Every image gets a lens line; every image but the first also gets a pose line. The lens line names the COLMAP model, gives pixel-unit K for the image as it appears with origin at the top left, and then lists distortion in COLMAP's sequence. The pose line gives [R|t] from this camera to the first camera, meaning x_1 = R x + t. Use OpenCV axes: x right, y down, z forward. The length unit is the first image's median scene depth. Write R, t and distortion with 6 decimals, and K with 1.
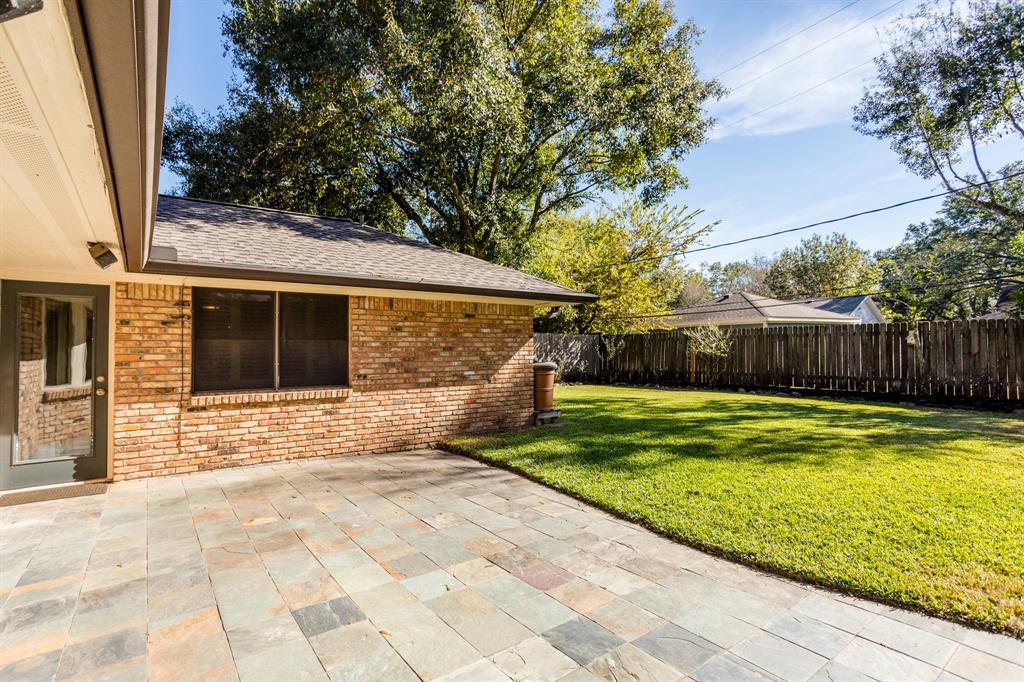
lens RADIAL K [[495.3, 0, 499.5], [0, 495.3, 337.3], [0, 0, 1]] dist [-0.046236, 0.032517]
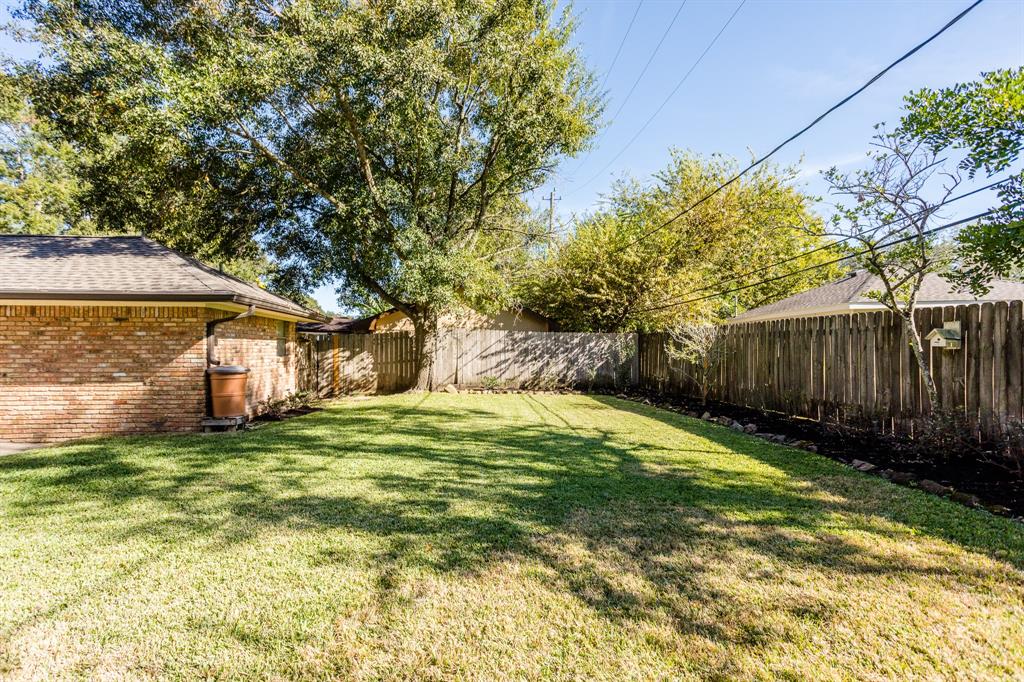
lens RADIAL K [[495.3, 0, 499.5], [0, 495.3, 337.3], [0, 0, 1]] dist [-0.046236, 0.032517]
pose [[0.858636, -0.003358, -0.512574, 1.181944], [0.006160, 0.999974, 0.003768, -0.005108], [0.512548, -0.006393, 0.858635, 0.547846]]
